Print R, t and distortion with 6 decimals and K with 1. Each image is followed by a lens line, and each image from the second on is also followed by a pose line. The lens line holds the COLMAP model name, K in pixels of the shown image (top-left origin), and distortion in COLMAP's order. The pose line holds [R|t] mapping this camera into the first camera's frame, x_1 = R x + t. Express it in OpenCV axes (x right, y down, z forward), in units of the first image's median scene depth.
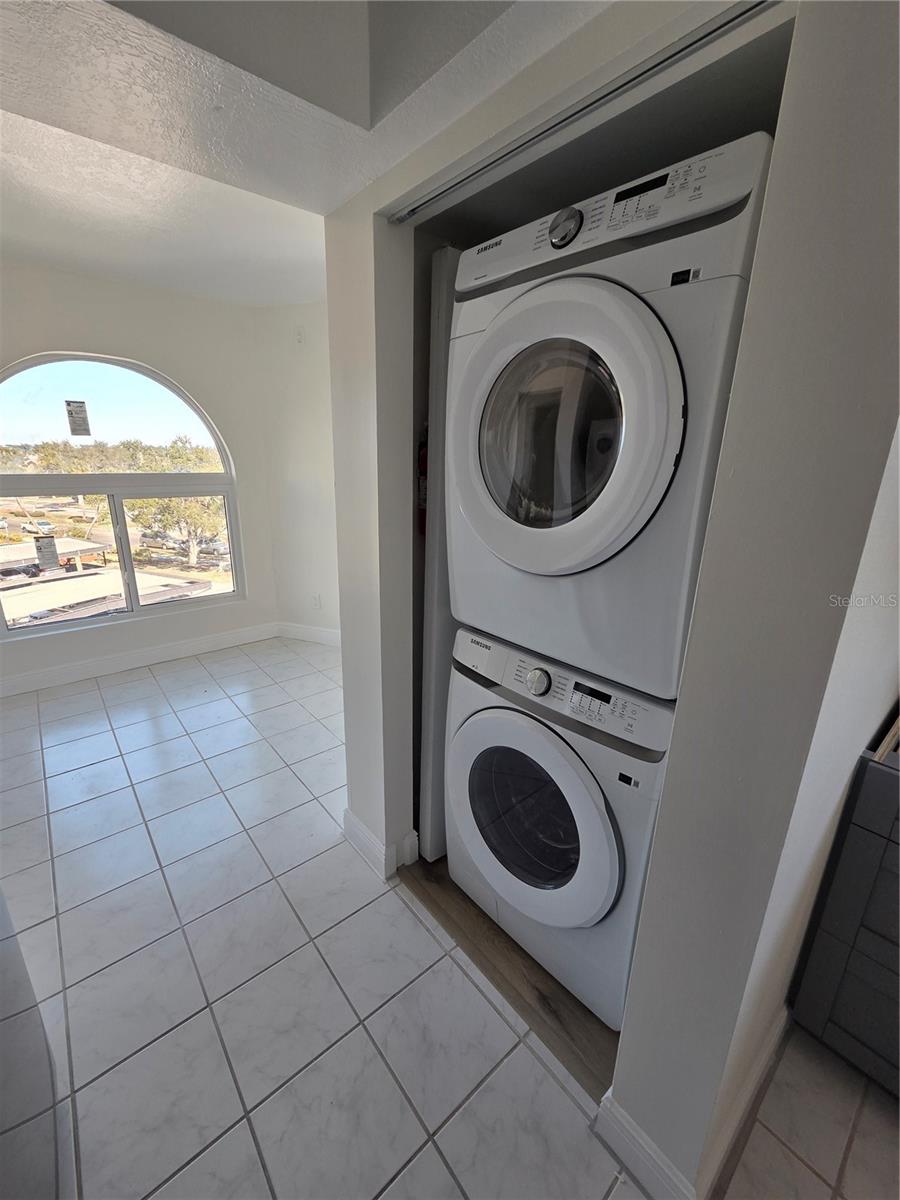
lens RADIAL K [[494.8, 0, 451.9], [0, 494.8, 599.7], [0, 0, 1]] dist [0.000497, 0.000292]
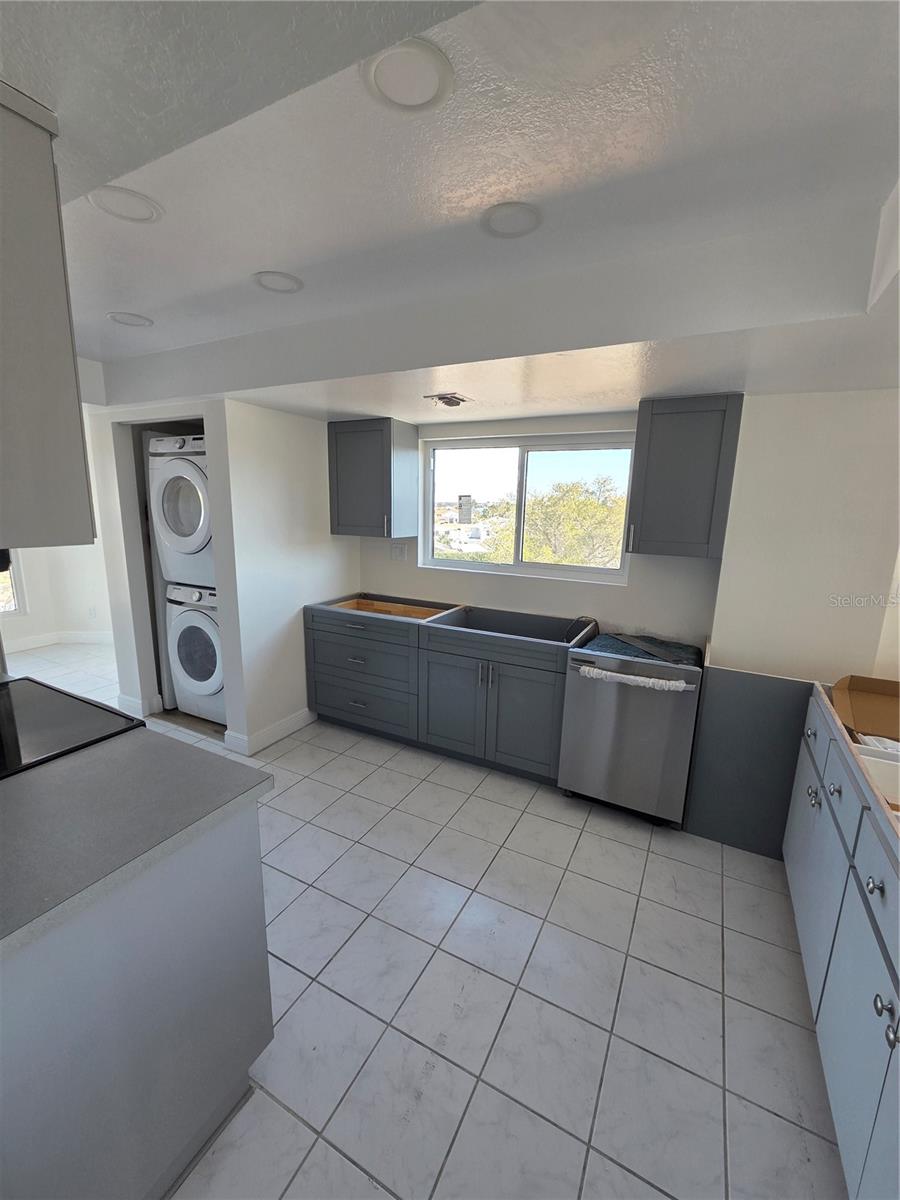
lens RADIAL K [[494.8, 0, 446.0], [0, 494.8, 601.8], [0, 0, 1]] dist [0.000497, 0.000292]
pose [[0.929468, -0.077426, 0.360685, 0.410873], [0.105611, 0.992651, -0.059070, 0.444432], [-0.353461, 0.092996, 0.930815, -1.734706]]
